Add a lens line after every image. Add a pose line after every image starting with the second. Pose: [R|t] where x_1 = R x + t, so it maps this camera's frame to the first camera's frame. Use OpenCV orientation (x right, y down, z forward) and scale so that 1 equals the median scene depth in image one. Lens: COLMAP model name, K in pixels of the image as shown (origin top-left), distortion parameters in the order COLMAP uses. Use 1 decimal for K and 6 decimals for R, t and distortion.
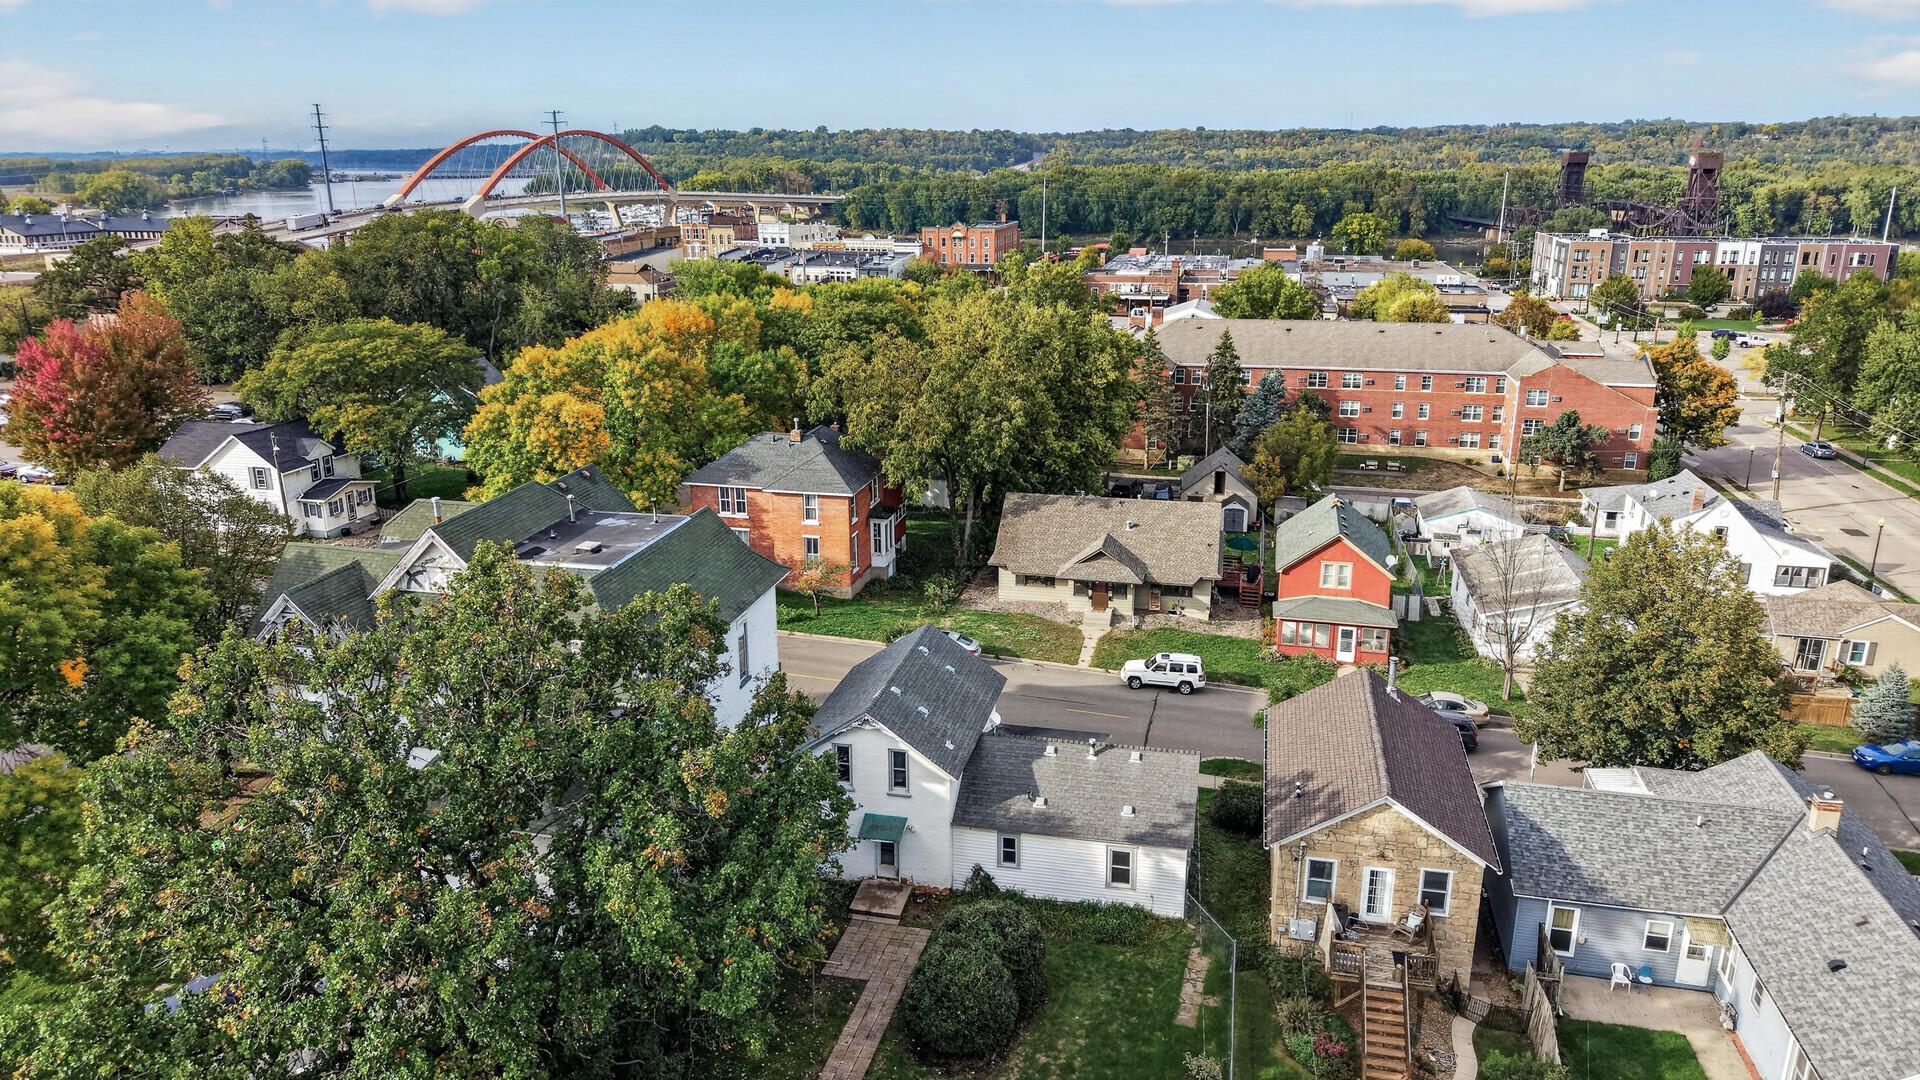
lens RADIAL K [[1278.4, 0, 967.7], [0, 1278.4, 540.9], [0, 0, 1]] dist [0.026818, -0.035245]
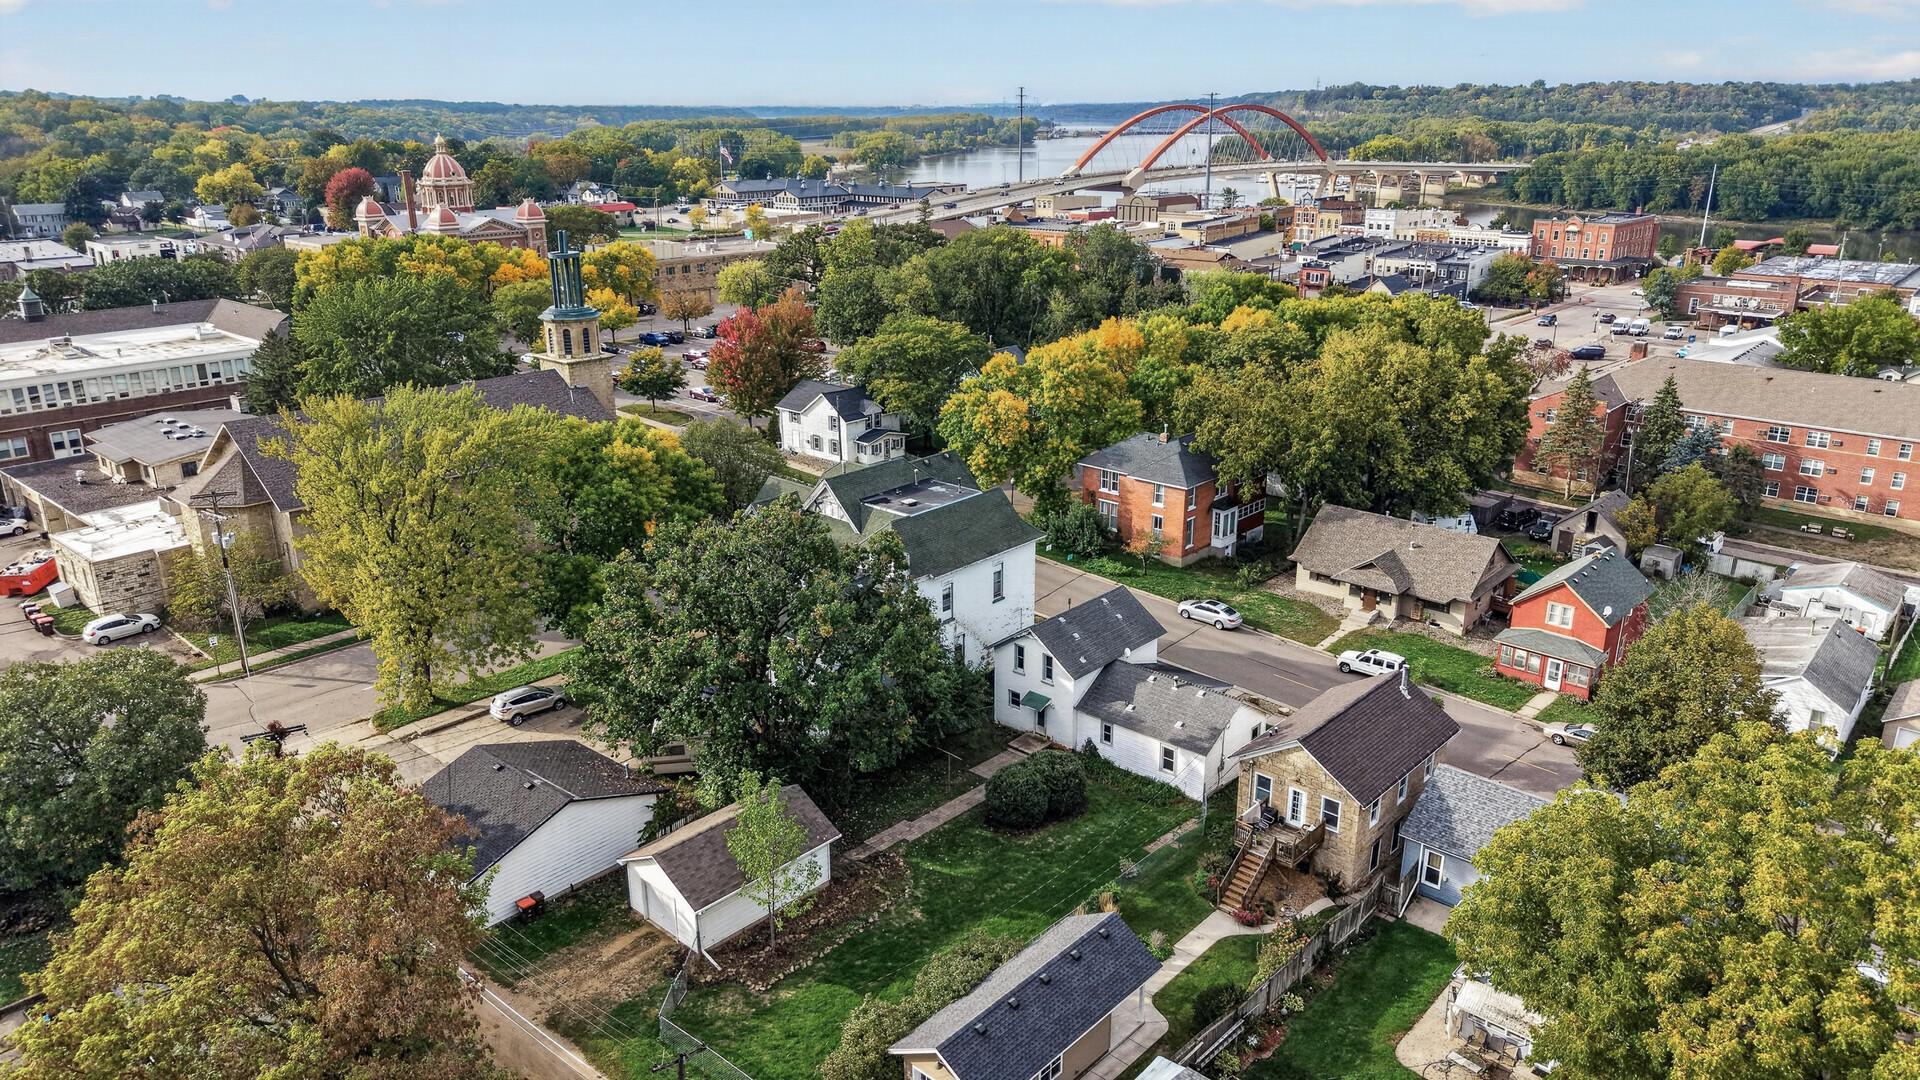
lens RADIAL K [[1278.4, 0, 961.5], [0, 1278.4, 538.8], [0, 0, 1]] dist [0.026818, -0.035245]
pose [[0.868392, 0.155241, -0.470952, 0.302434], [-0.139884, 0.987851, 0.067696, -0.038009], [0.475739, 0.007092, 0.879558, -0.238734]]
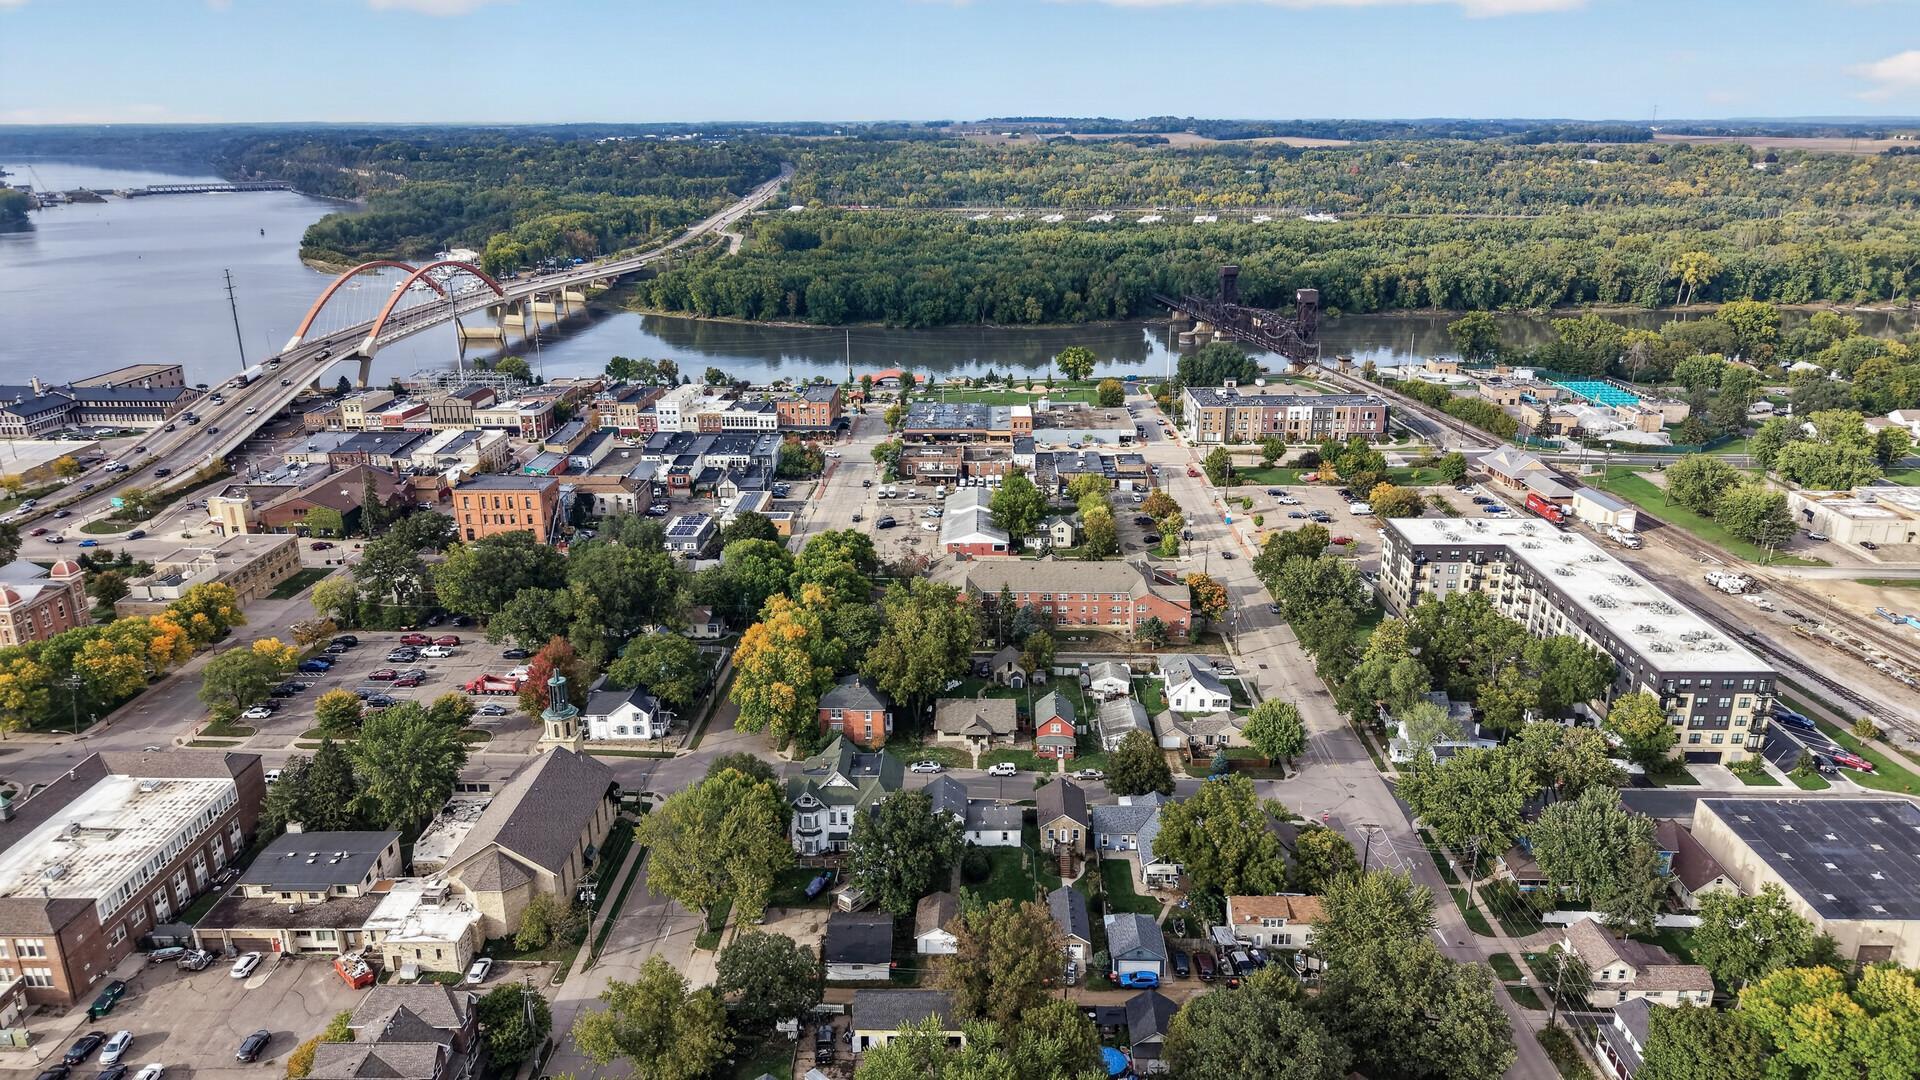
lens RADIAL K [[1278.4, 0, 957.0], [0, 1278.4, 526.5], [0, 0, 1]] dist [0.026818, -0.035245]
pose [[0.981745, -0.062370, 0.179684, -0.371520], [0.060254, 0.998035, 0.017216, -0.428226], [-0.180404, -0.006075, 0.983574, -1.577741]]
